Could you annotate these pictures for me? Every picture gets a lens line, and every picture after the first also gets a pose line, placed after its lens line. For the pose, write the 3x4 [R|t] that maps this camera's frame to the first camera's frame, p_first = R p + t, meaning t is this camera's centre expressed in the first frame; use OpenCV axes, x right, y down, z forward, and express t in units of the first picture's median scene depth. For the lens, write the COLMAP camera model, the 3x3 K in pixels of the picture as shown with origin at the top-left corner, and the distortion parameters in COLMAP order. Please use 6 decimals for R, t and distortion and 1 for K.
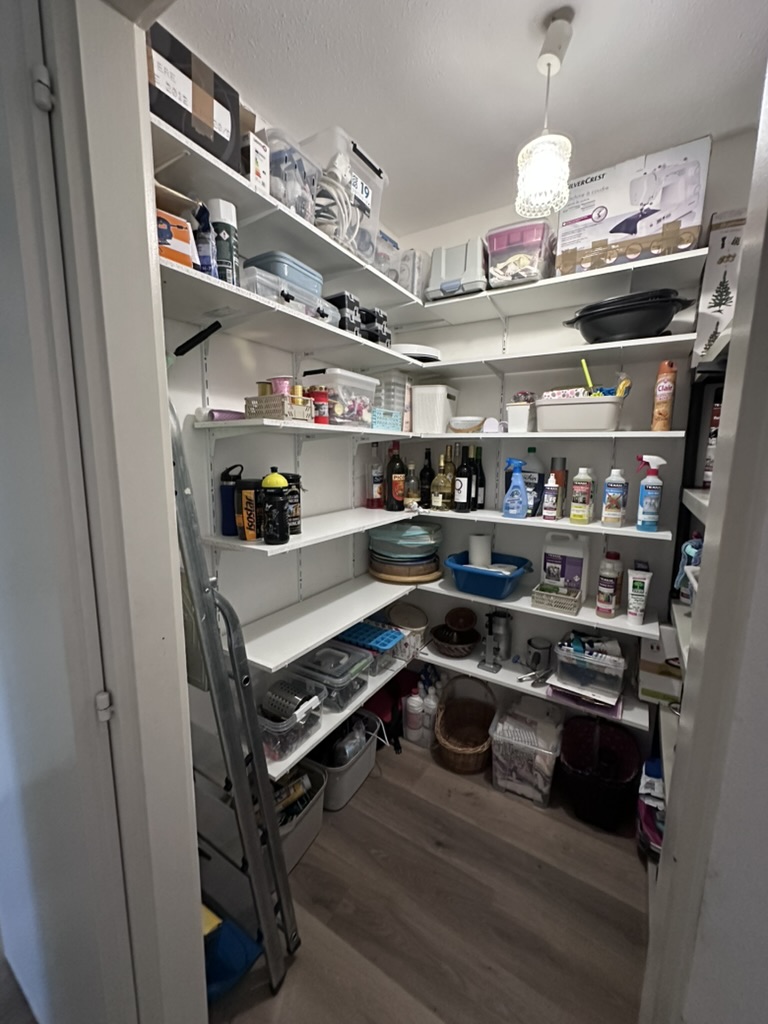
lens RADIAL K [[409.1, 0, 385.7], [0, 409.1, 512.1], [0, 0, 1]] dist [-0.002236, 0.000648]
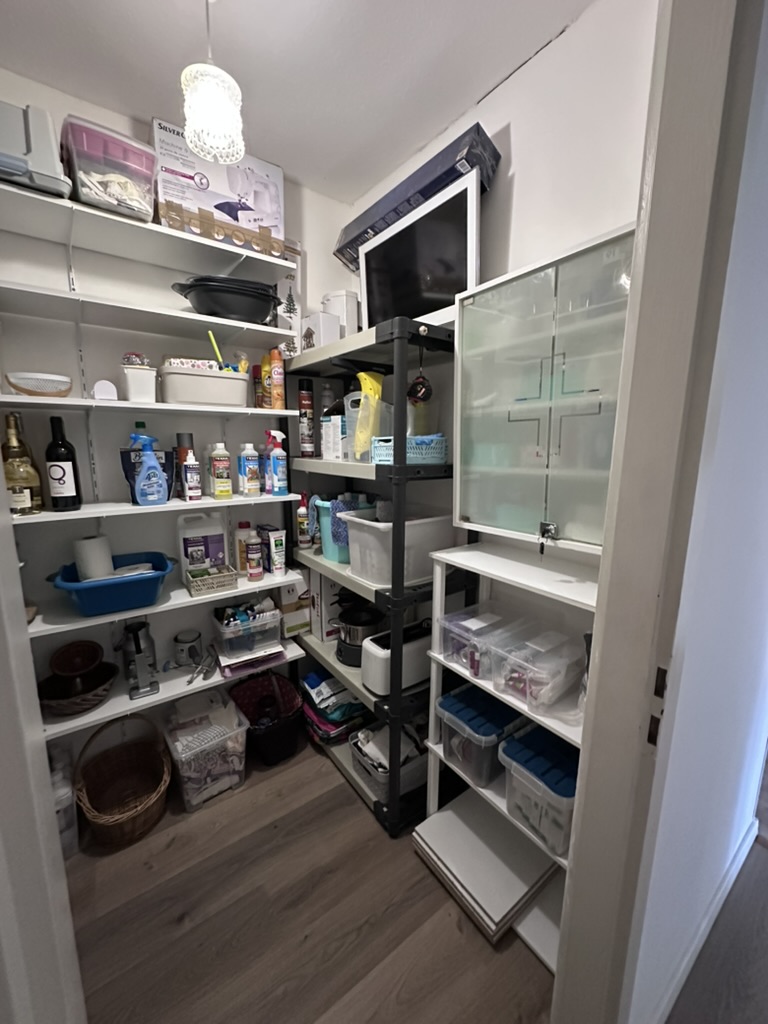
lens RADIAL K [[409.1, 0, 385.7], [0, 409.1, 512.1], [0, 0, 1]] dist [-0.002236, 0.000648]
pose [[0.367253, -0.168538, 0.914724, -0.309382], [0.137274, 0.982498, 0.125911, -0.012709], [-0.919935, 0.079327, 0.383961, 0.255456]]
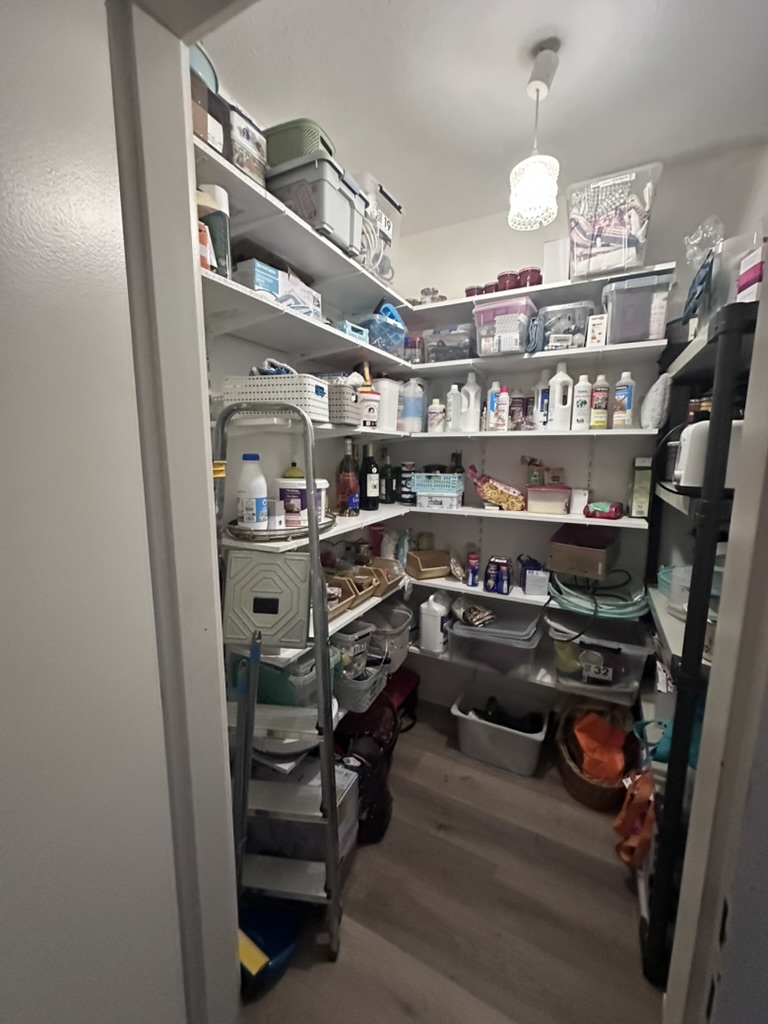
lens RADIAL K [[409.1, 0, 385.7], [0, 409.1, 512.1], [0, 0, 1]] dist [-0.002236, 0.000648]
pose [[0.996759, -0.020414, 0.077811, -0.071323], [0.020596, 0.999787, -0.001536, 0.009618], [-0.077763, 0.003134, 0.996967, -0.028506]]
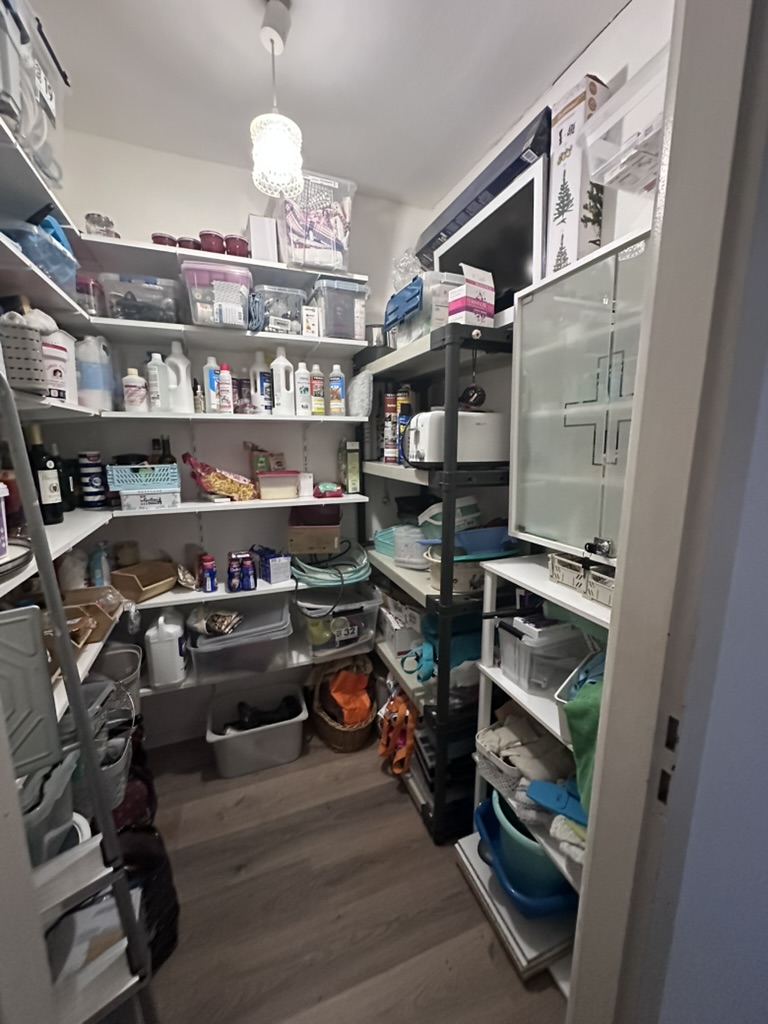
lens RADIAL K [[409.1, 0, 385.7], [0, 409.1, 512.1], [0, 0, 1]] dist [-0.002236, 0.000648]
pose [[0.595017, -0.153140, 0.788988, -0.262930], [0.129929, 0.987095, 0.093606, -0.011483], [-0.793141, 0.046815, 0.607236, 0.151085]]
